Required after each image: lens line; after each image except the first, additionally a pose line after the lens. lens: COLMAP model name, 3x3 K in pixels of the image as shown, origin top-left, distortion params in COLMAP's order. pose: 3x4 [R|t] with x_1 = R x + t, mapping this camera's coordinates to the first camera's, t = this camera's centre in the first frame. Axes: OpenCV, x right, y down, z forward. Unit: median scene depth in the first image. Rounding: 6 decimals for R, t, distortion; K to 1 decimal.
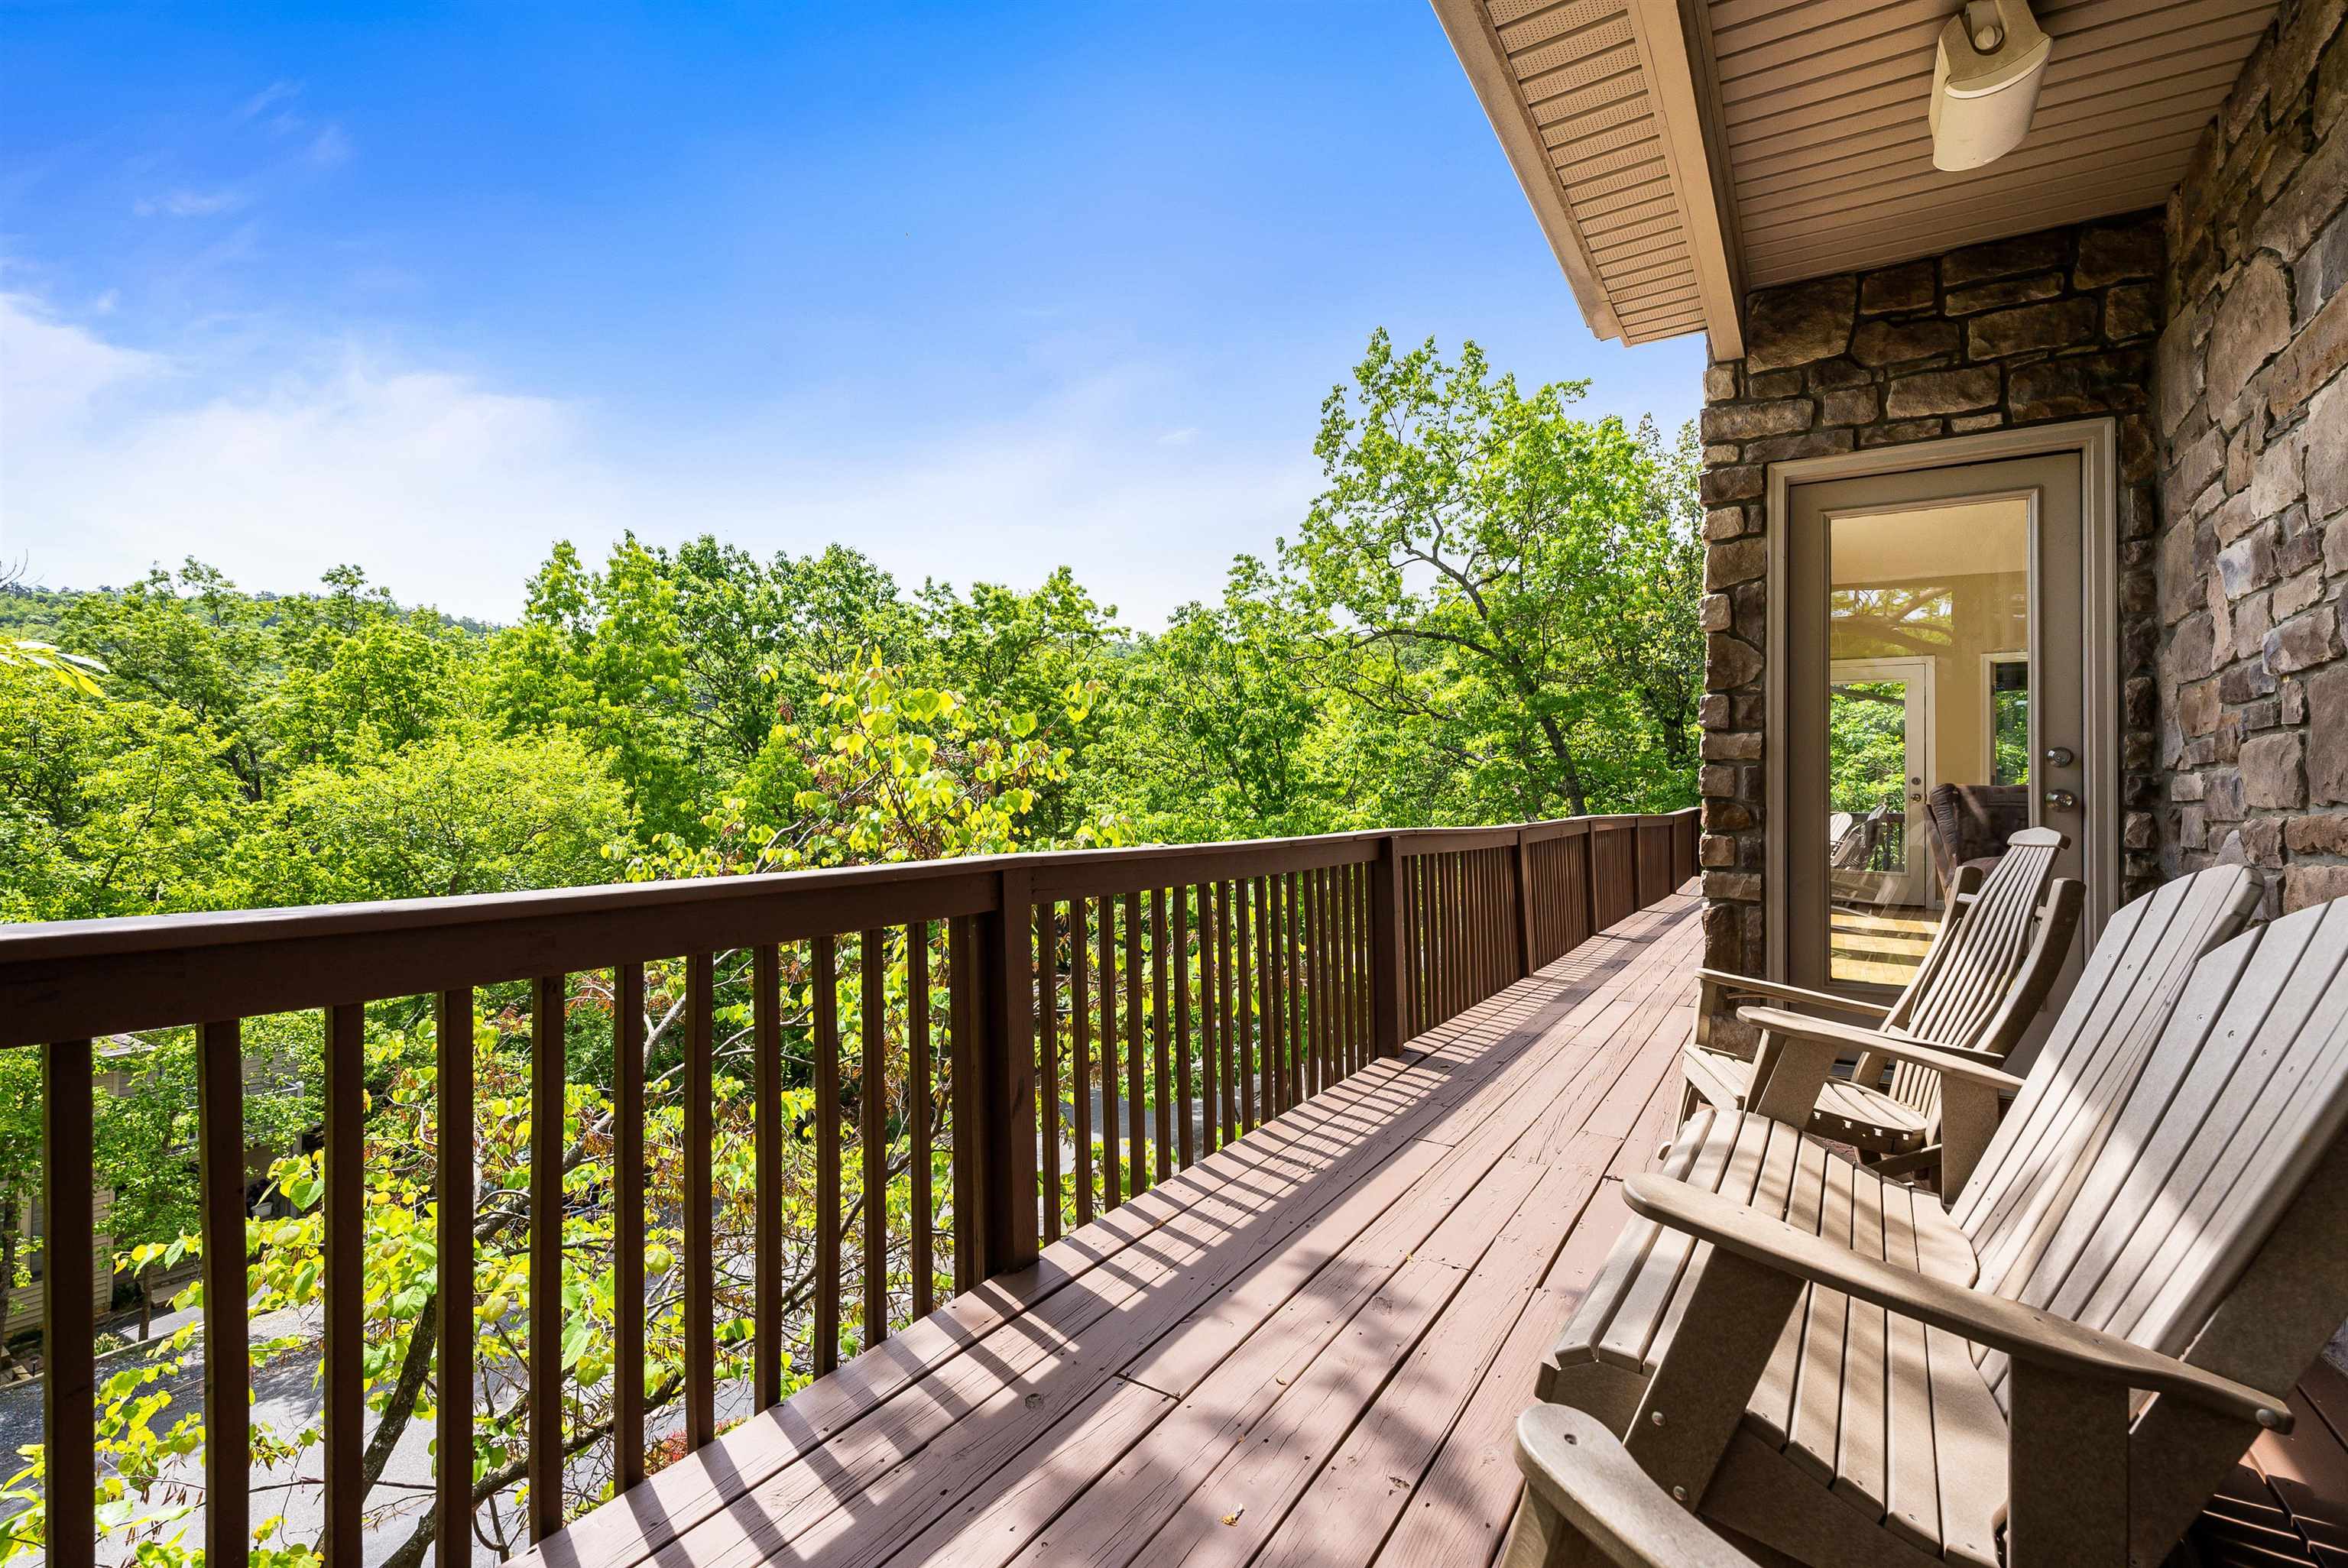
lens RADIAL K [[1072.0, 0, 1197.7], [0, 1072.0, 777.8], [0, 0, 1]] dist [0.003119, -0.000747]
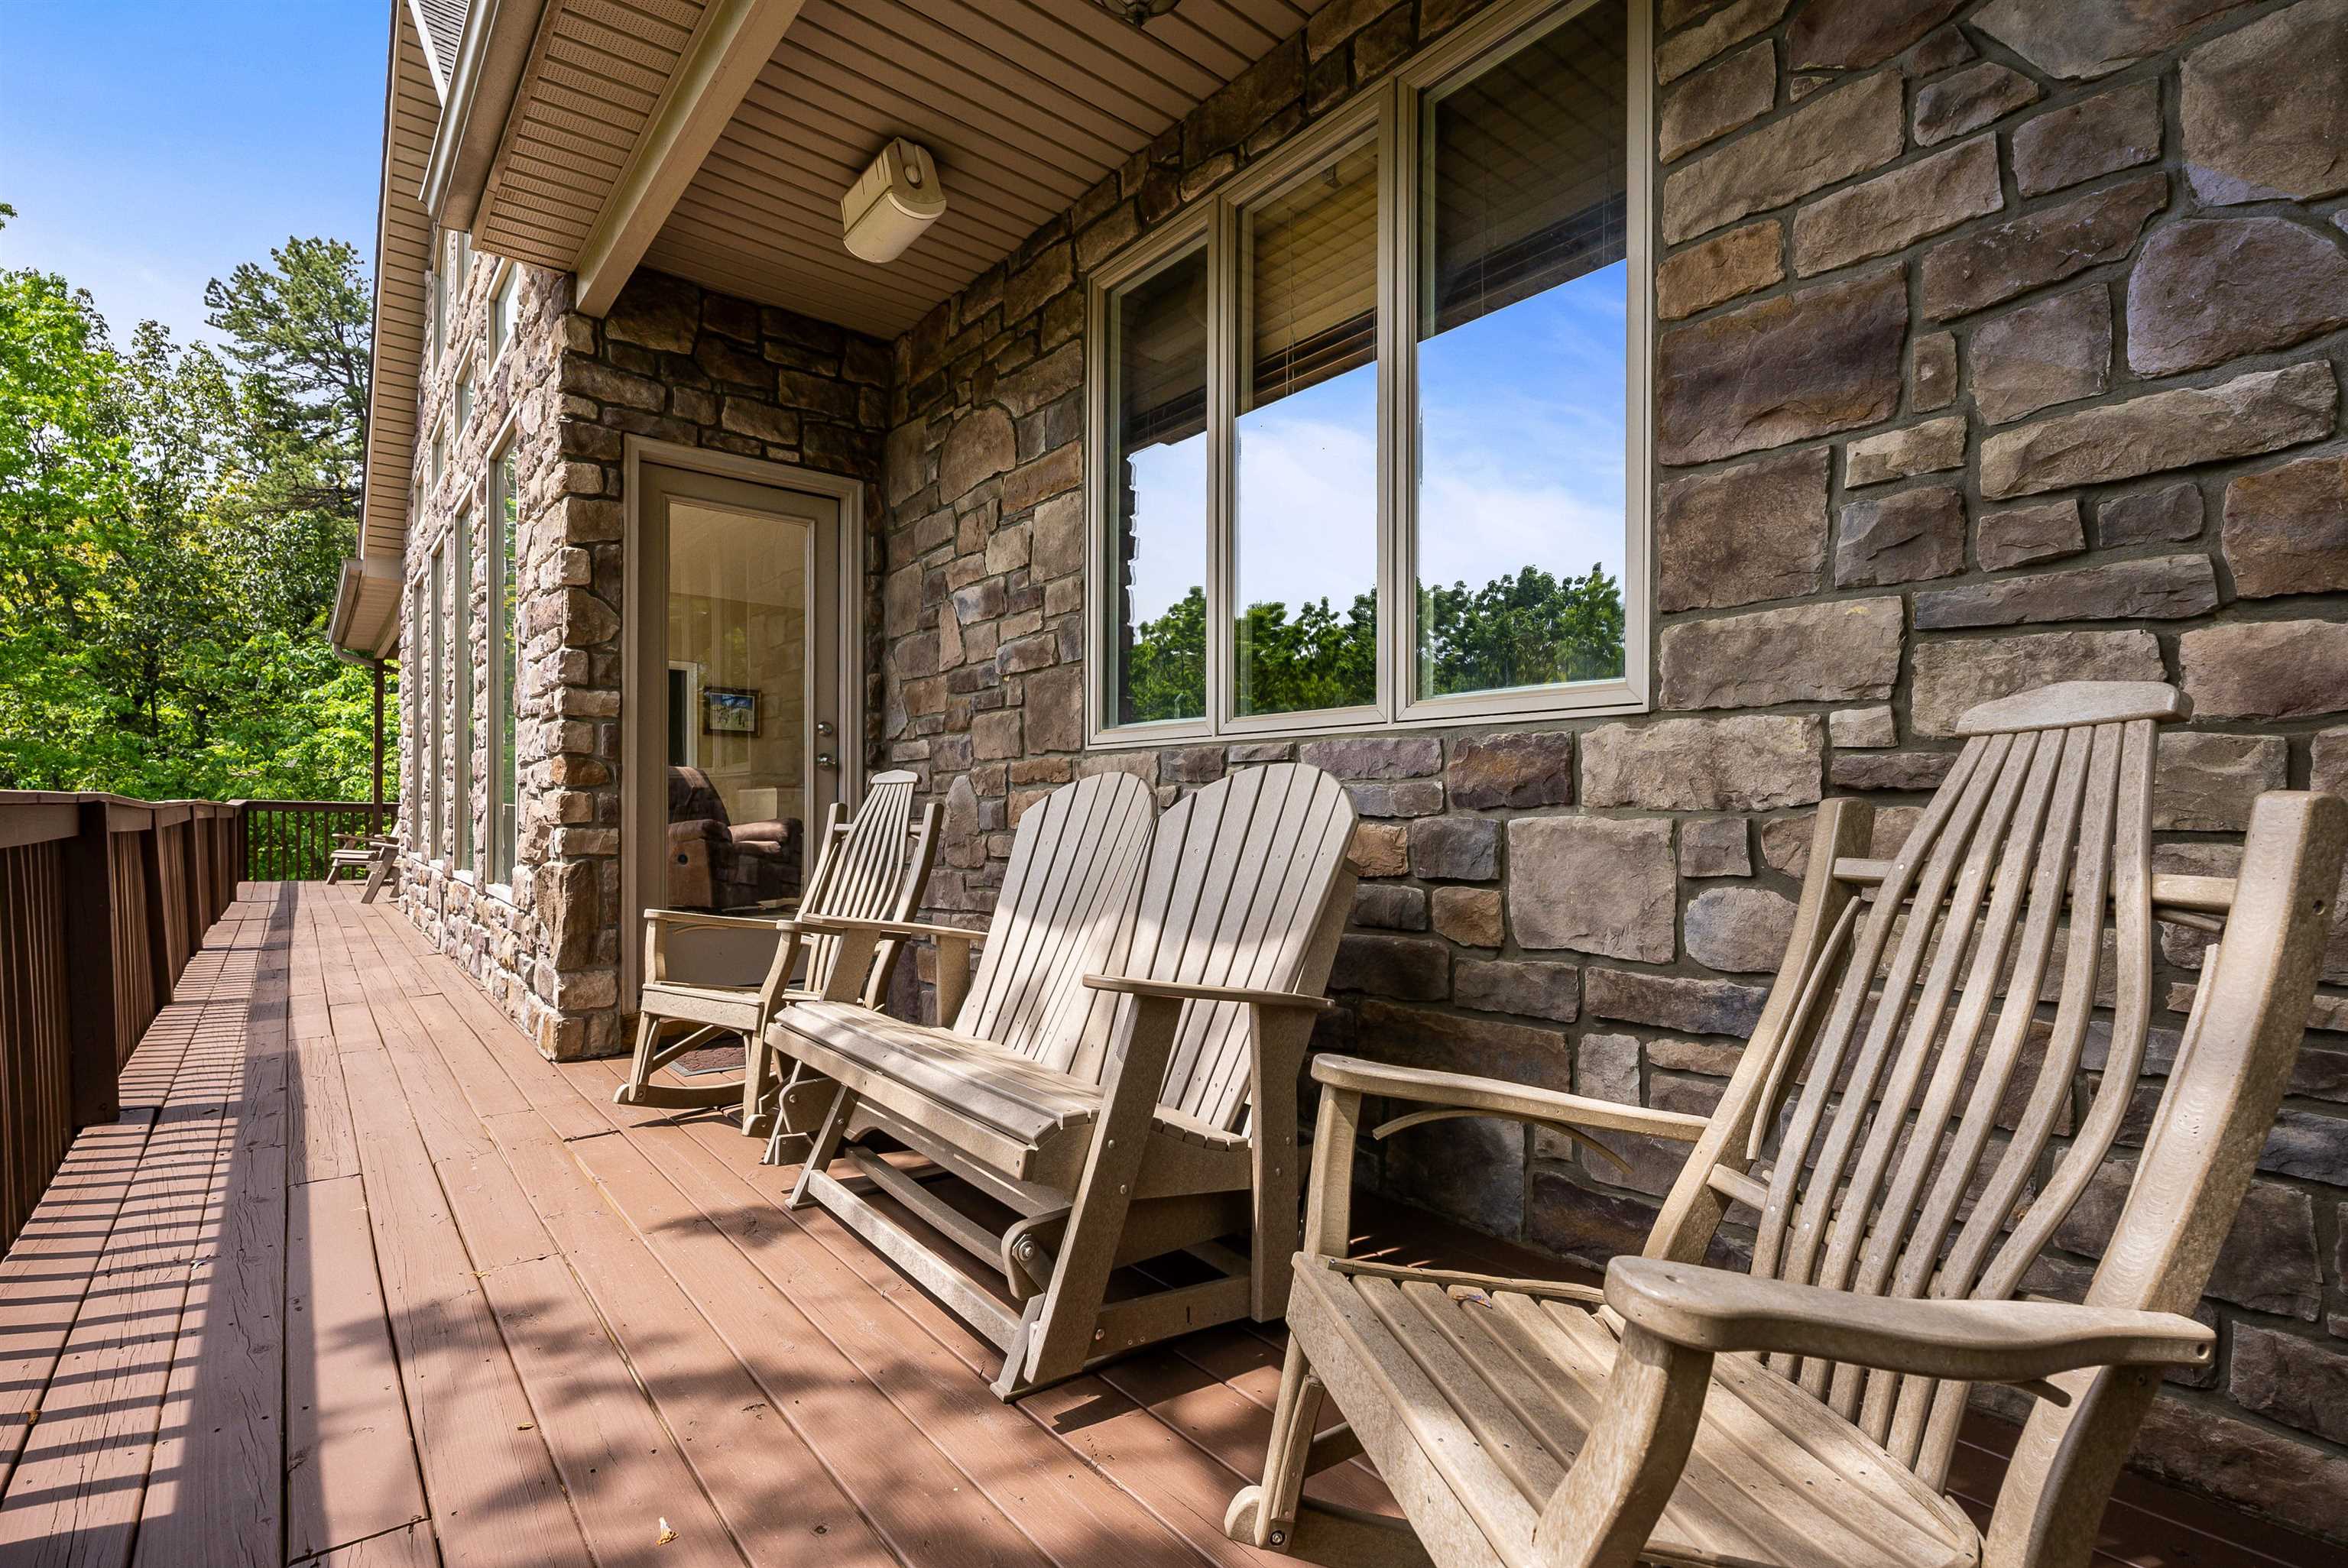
lens RADIAL K [[1072.0, 0, 1137.3], [0, 1072.0, 818.9], [0, 0, 1]] dist [0.003119, -0.000747]
pose [[0.334750, -0.019562, 0.942104, -0.329187], [-0.008584, 0.999680, 0.023807, 0.059438], [-0.942268, -0.016057, 0.334474, 0.204397]]
